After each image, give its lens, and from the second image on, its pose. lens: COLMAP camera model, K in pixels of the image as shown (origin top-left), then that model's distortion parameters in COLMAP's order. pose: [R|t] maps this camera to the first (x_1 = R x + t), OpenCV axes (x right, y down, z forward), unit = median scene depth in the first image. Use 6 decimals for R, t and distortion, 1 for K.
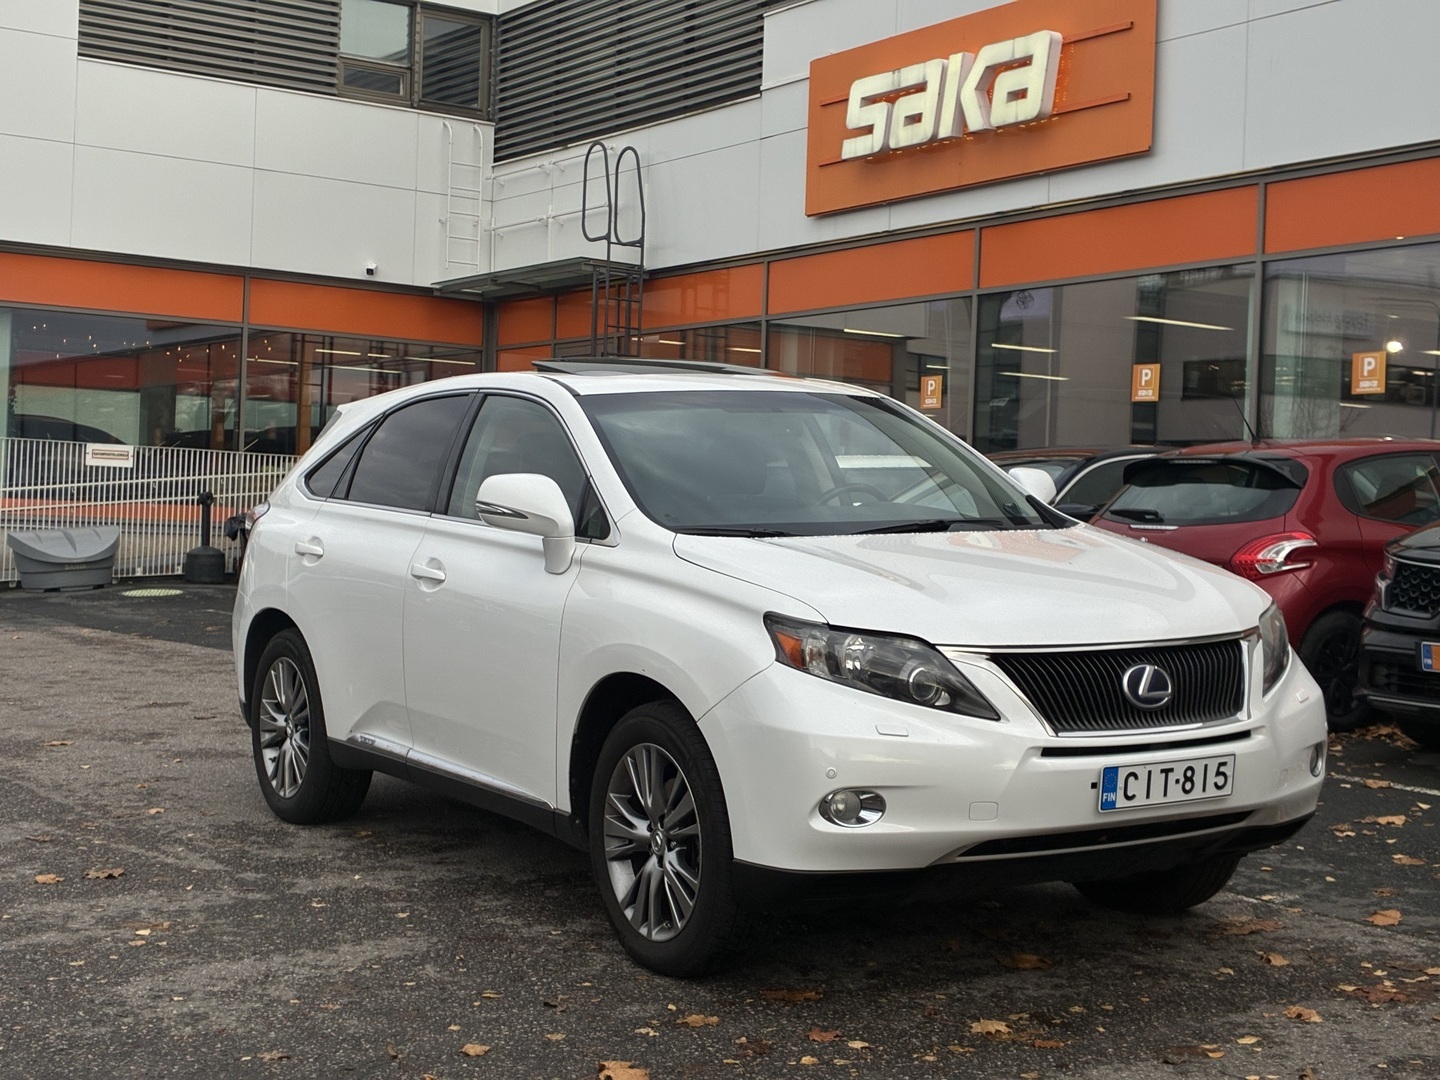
lens RADIAL K [[2148.8, 0, 720.0], [0, 2148.8, 540.0], [0, 0, 1]] dist [0.232979, -1.299397]
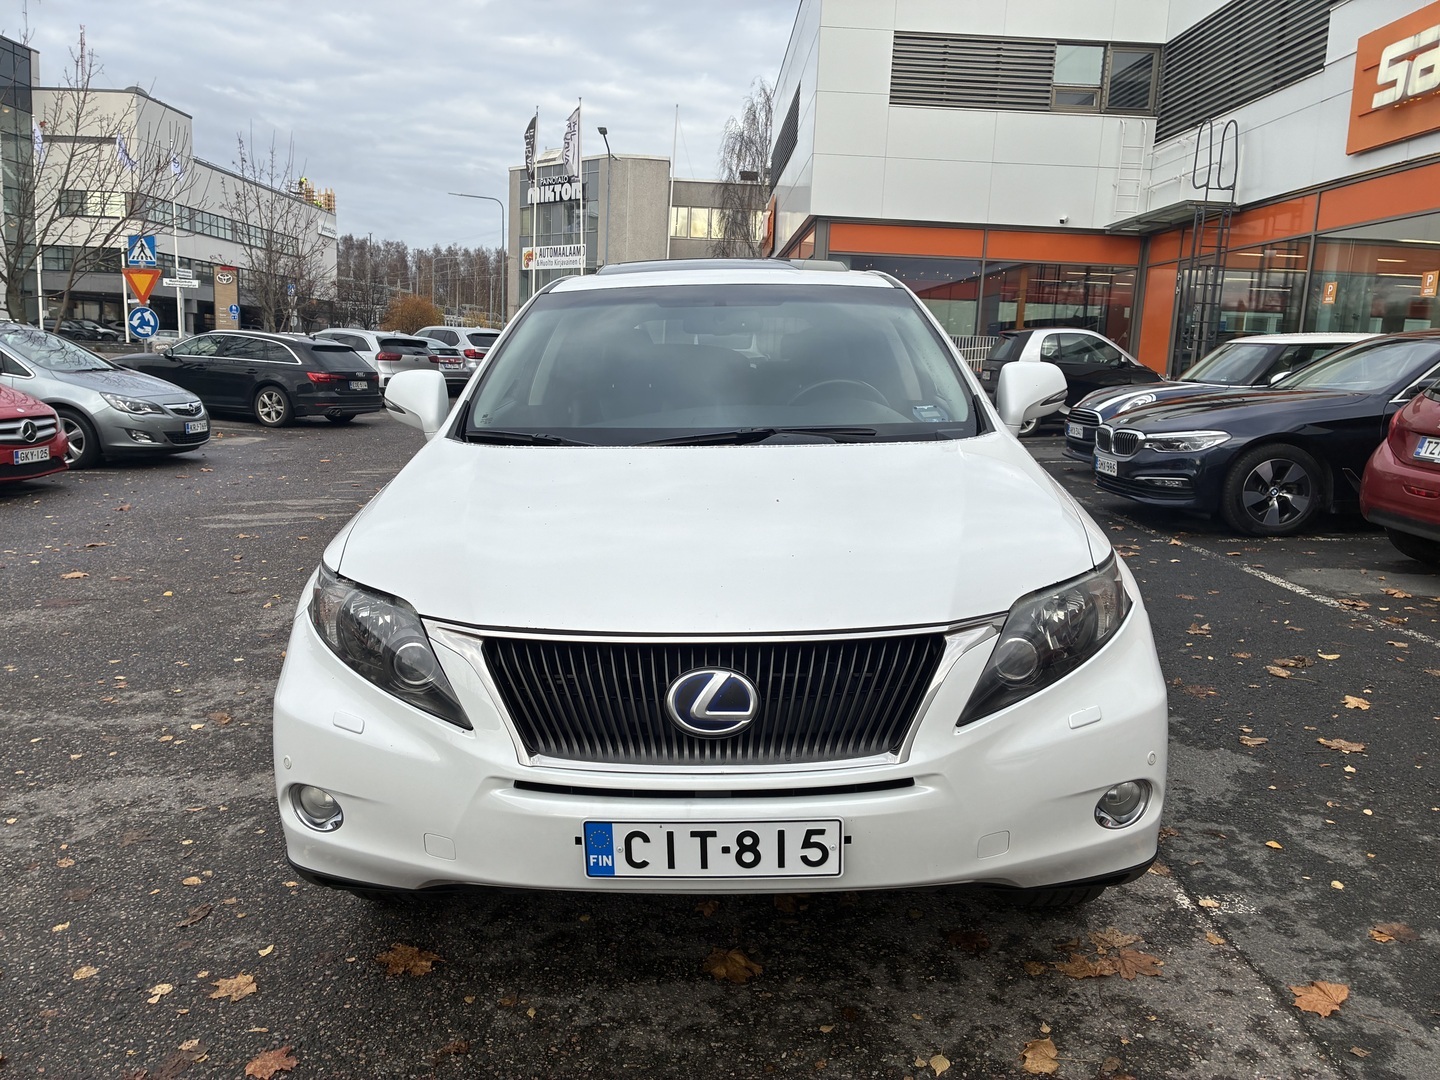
lens RADIAL K [[1077.8, 0, 720.0], [0, 1077.8, 540.0], [0, 0, 1]] dist [0.053392, -0.087238]
pose [[0.839179, 0.087499, -0.536771, 0.102662], [-0.007319, 0.988701, 0.149725, -0.009619], [0.543806, -0.121717, 0.830337, 0.195007]]
